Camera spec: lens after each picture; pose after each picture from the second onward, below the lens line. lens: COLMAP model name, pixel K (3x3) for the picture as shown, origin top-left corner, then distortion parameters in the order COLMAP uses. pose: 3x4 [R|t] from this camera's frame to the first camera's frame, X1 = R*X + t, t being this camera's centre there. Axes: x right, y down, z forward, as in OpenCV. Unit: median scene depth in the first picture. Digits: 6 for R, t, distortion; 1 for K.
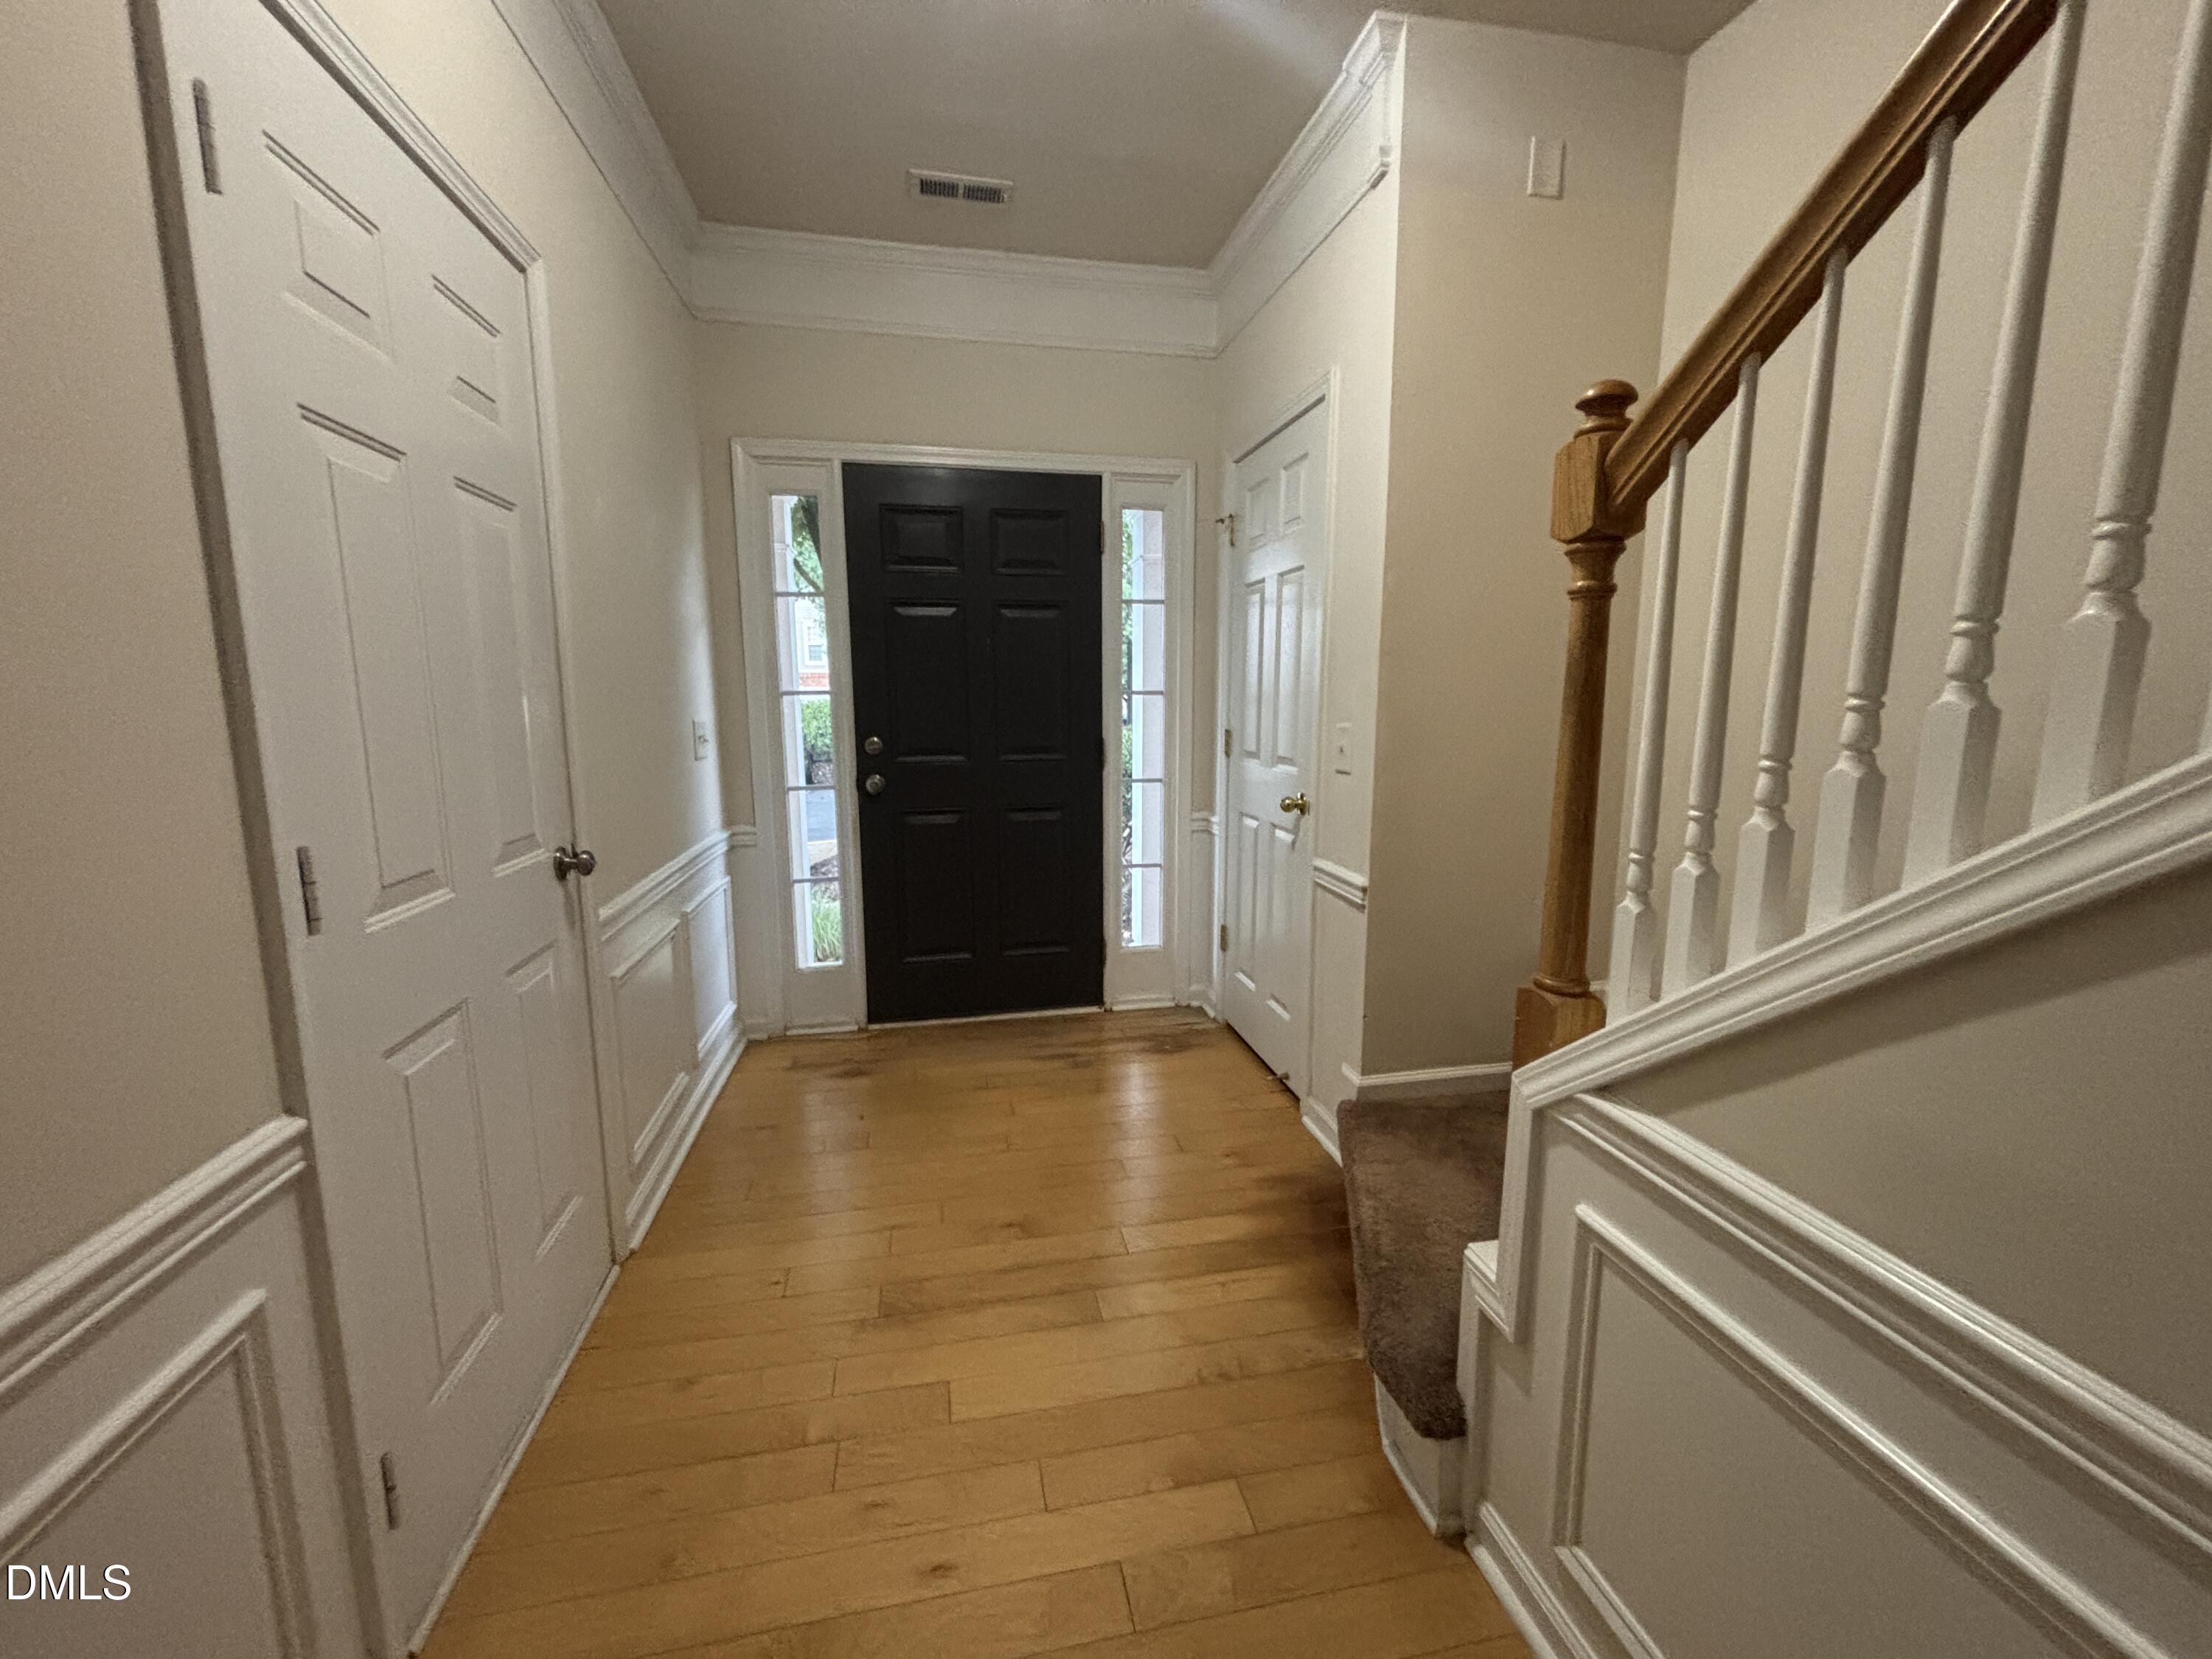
lens RADIAL K [[892.5, 0, 1102.4], [0, 892.5, 834.2], [0, 0, 1]] dist [-0.003354, -0.000467]
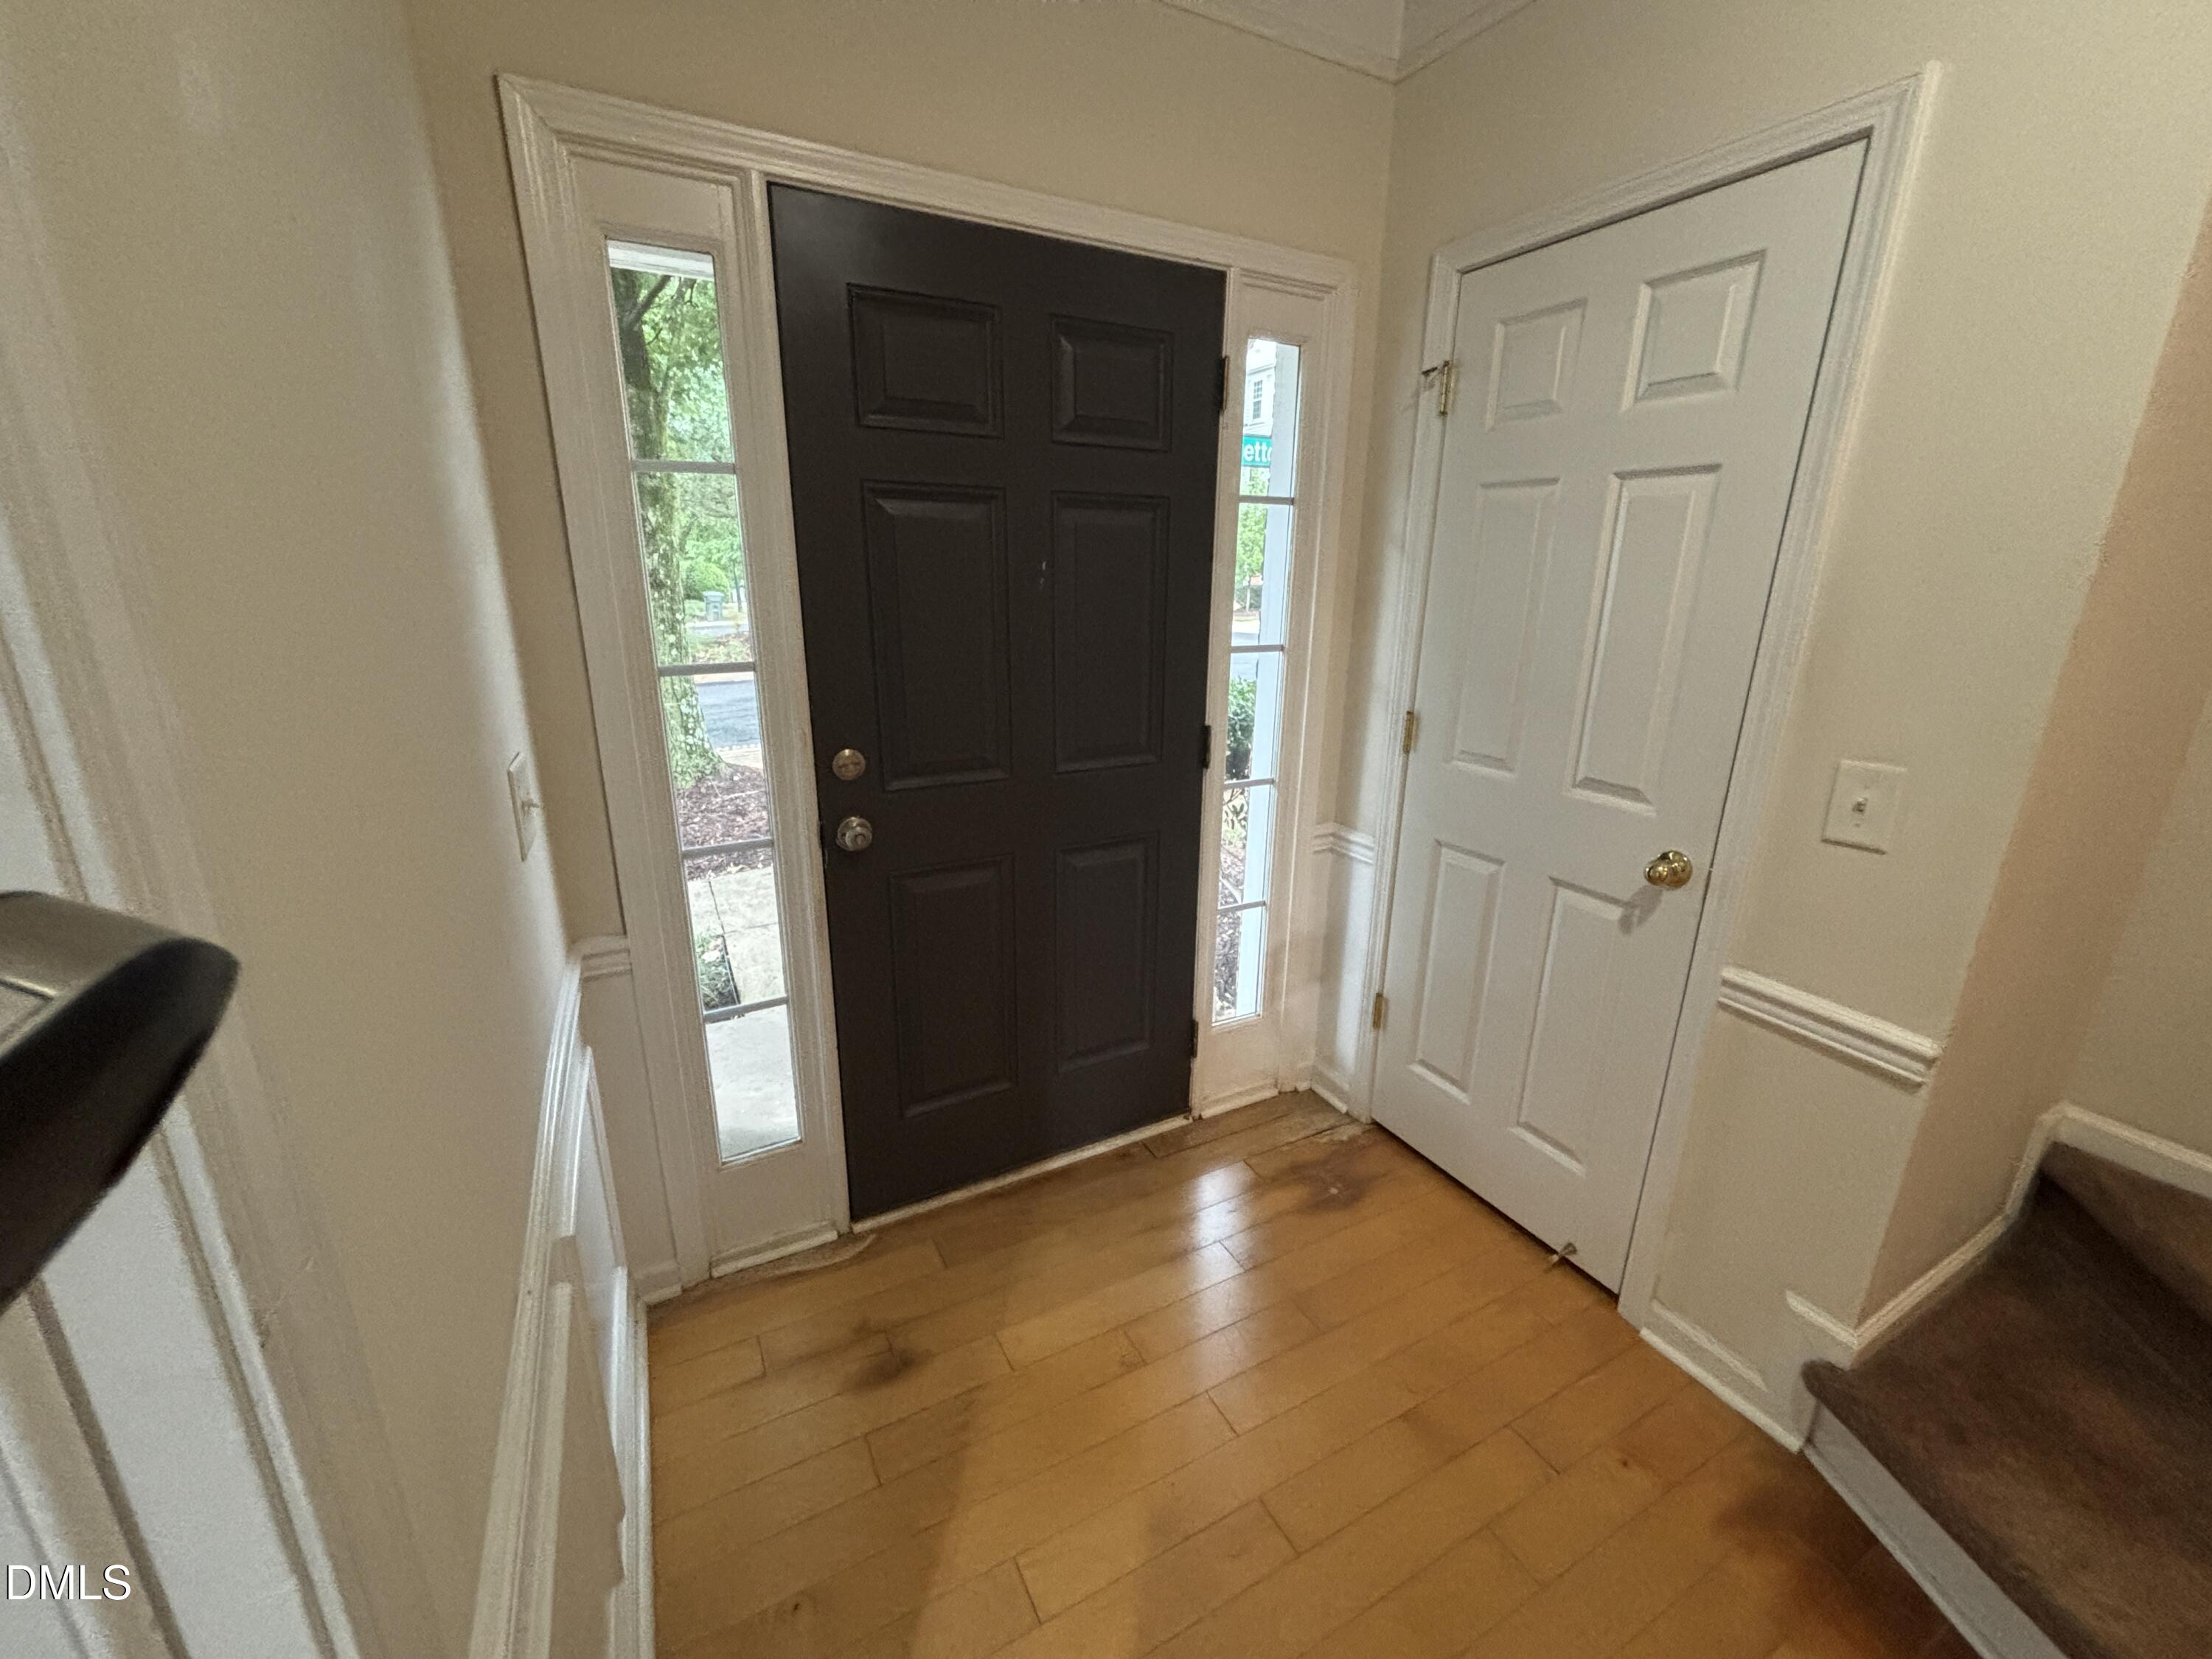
lens RADIAL K [[892.5, 0, 1097.8], [0, 892.5, 830.9], [0, 0, 1]] dist [-0.003354, -0.000467]
pose [[0.957240, -0.069132, 0.280913, -0.264047], [0.031113, 0.989997, 0.137616, -0.127503], [-0.287617, -0.122992, 0.949816, 0.433875]]
